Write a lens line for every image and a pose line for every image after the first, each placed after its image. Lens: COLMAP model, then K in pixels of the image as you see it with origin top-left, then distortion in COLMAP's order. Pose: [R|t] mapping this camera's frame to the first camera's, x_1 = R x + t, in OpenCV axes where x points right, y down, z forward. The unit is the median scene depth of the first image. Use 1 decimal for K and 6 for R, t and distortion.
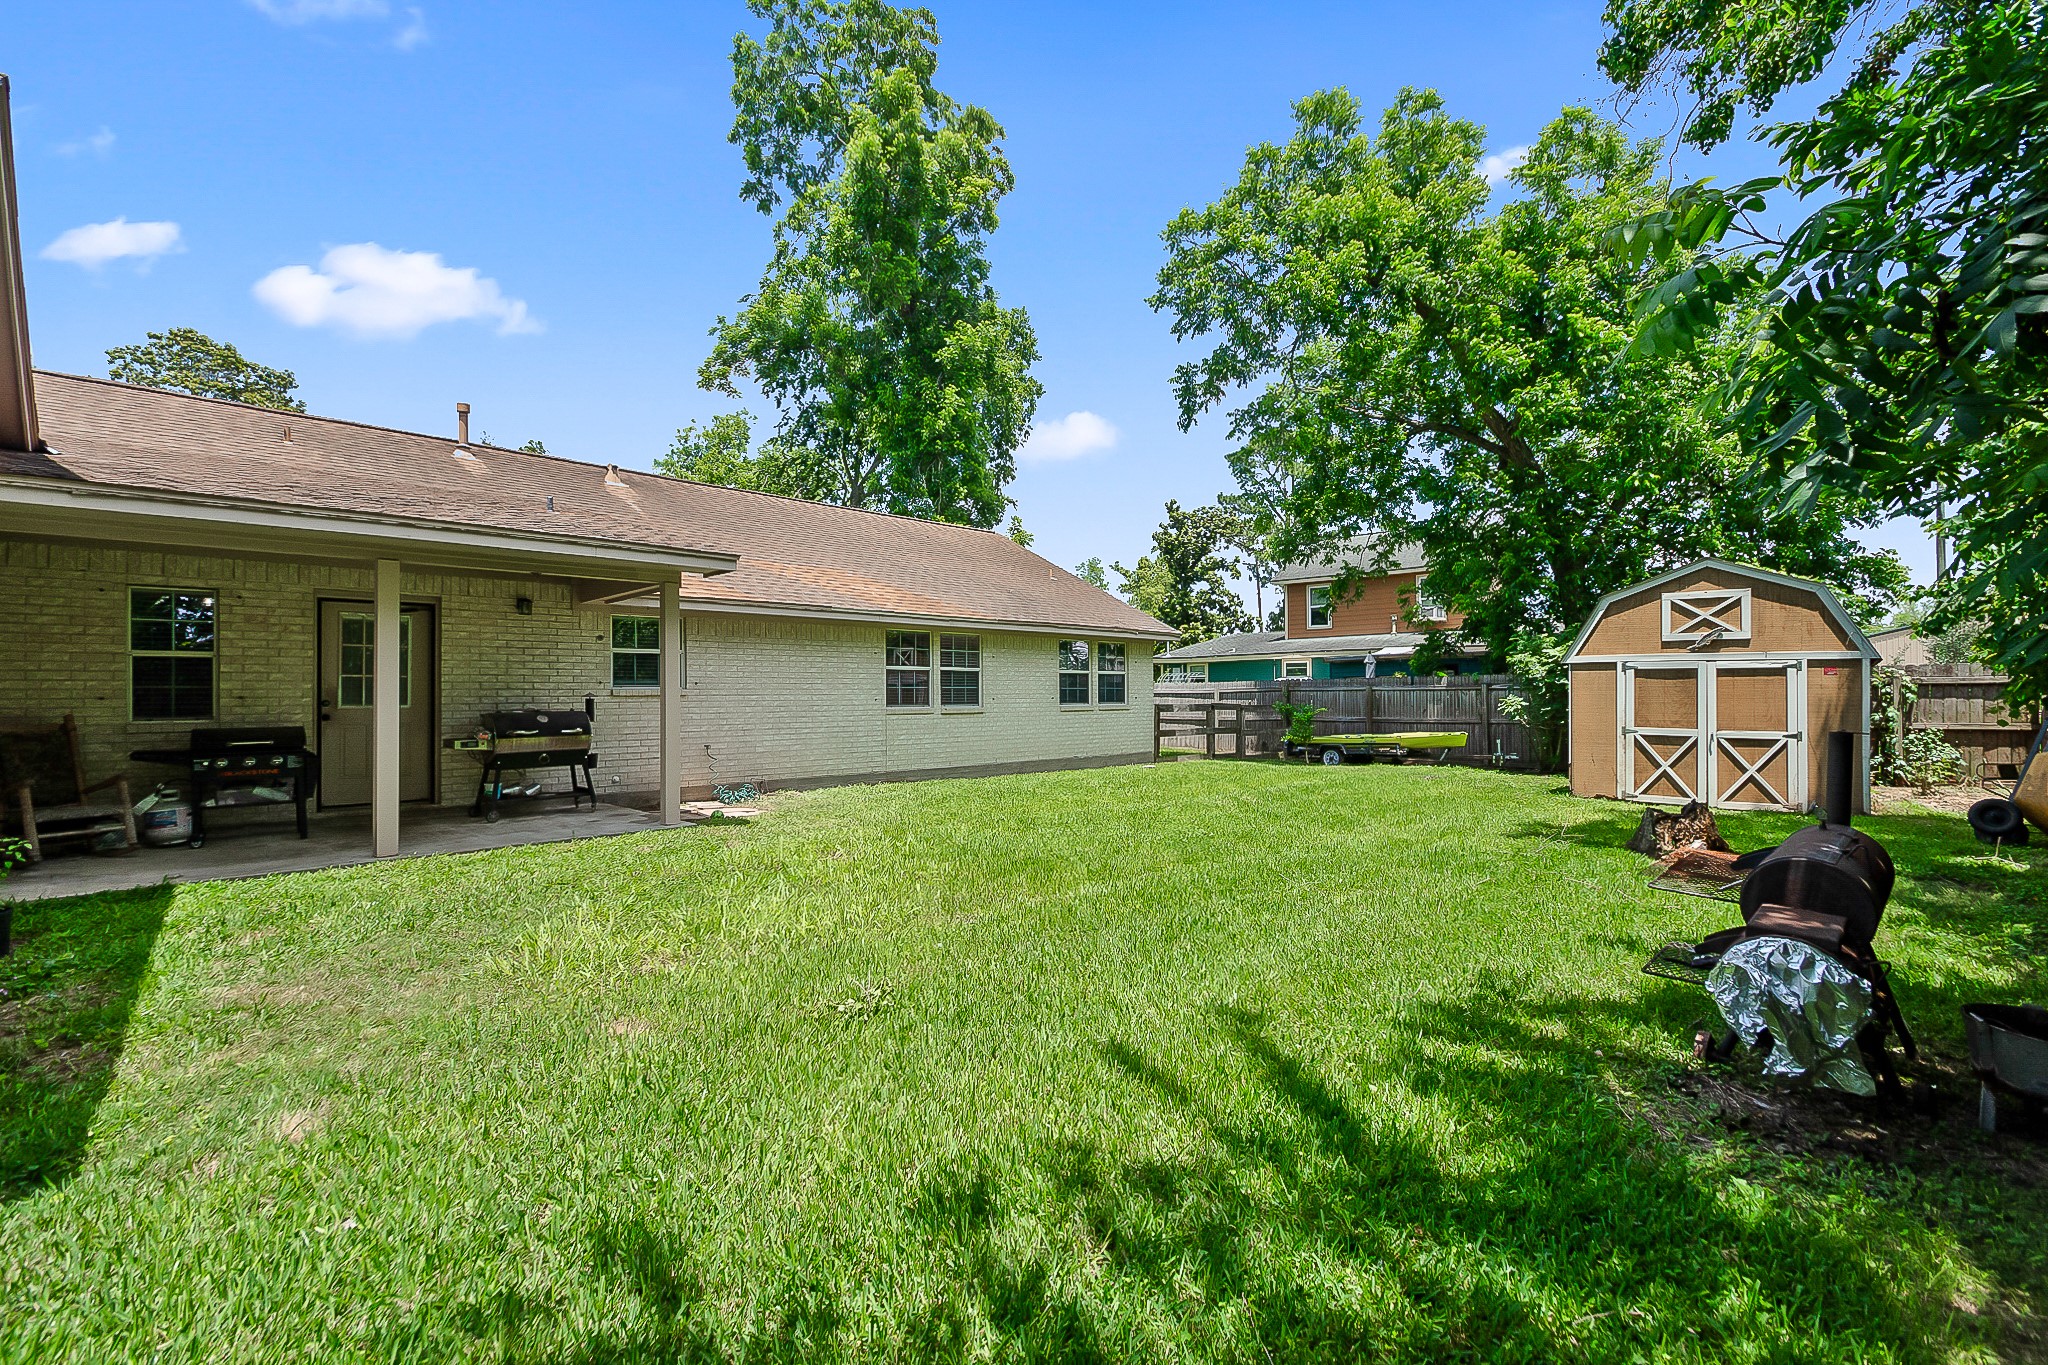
lens RADIAL K [[920.4, 0, 1024.0], [0, 920.4, 682.5], [0, 0, 1]] dist [0.024079, -0.000421]
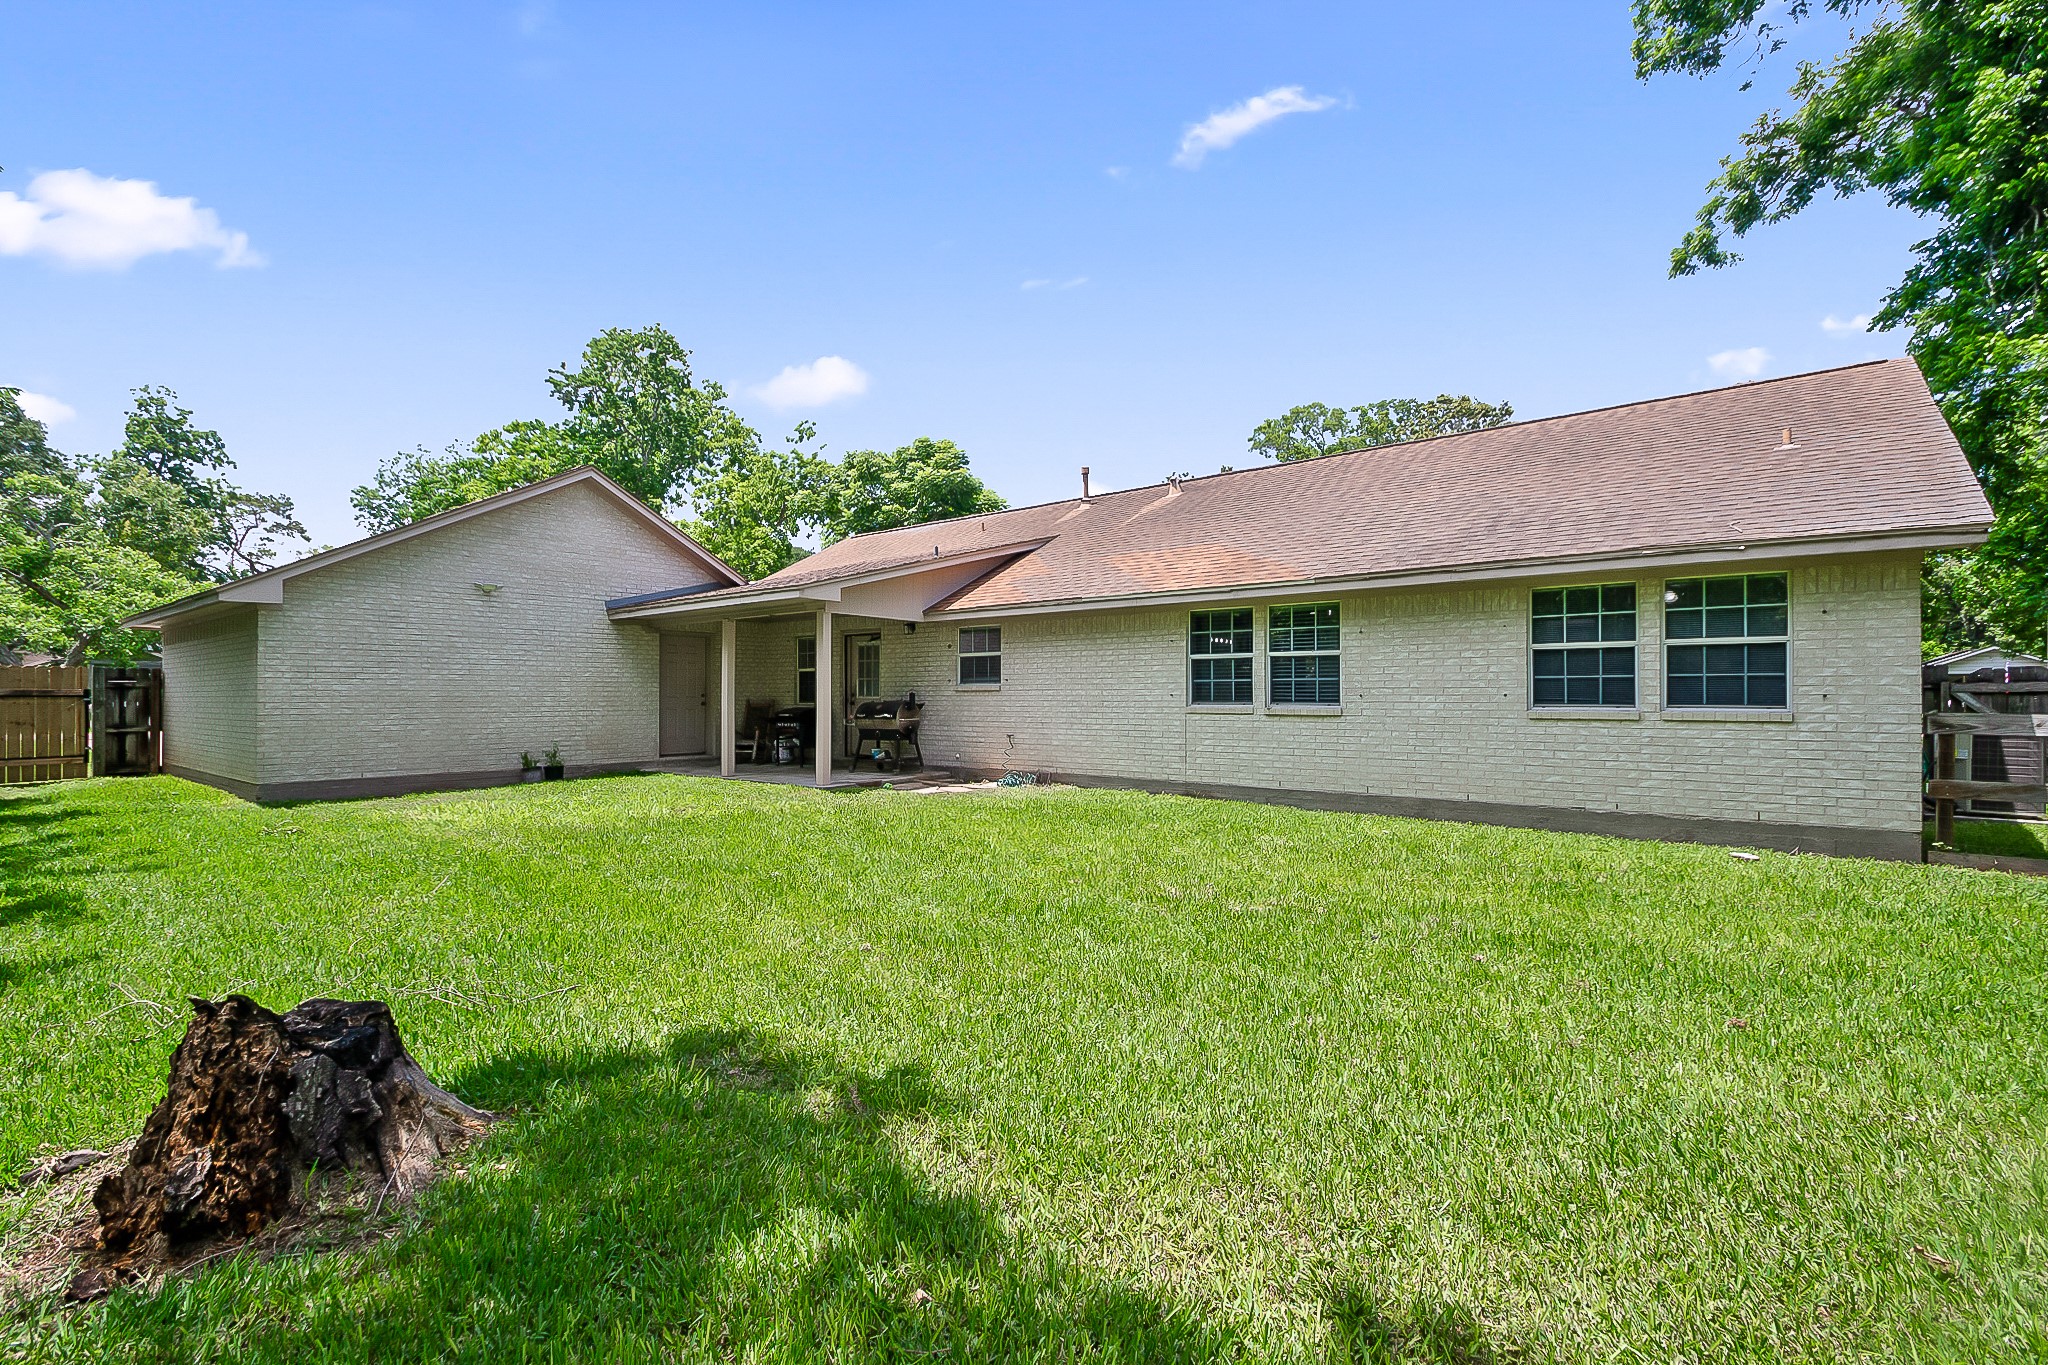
lens RADIAL K [[920.4, 0, 1024.0], [0, 920.4, 682.5], [0, 0, 1]] dist [0.024079, -0.000421]
pose [[0.086676, -0.001463, -0.996235, 0.627446], [0.020497, 0.999790, 0.000315, 0.003442], [0.996026, -0.020447, 0.086688, 0.734690]]
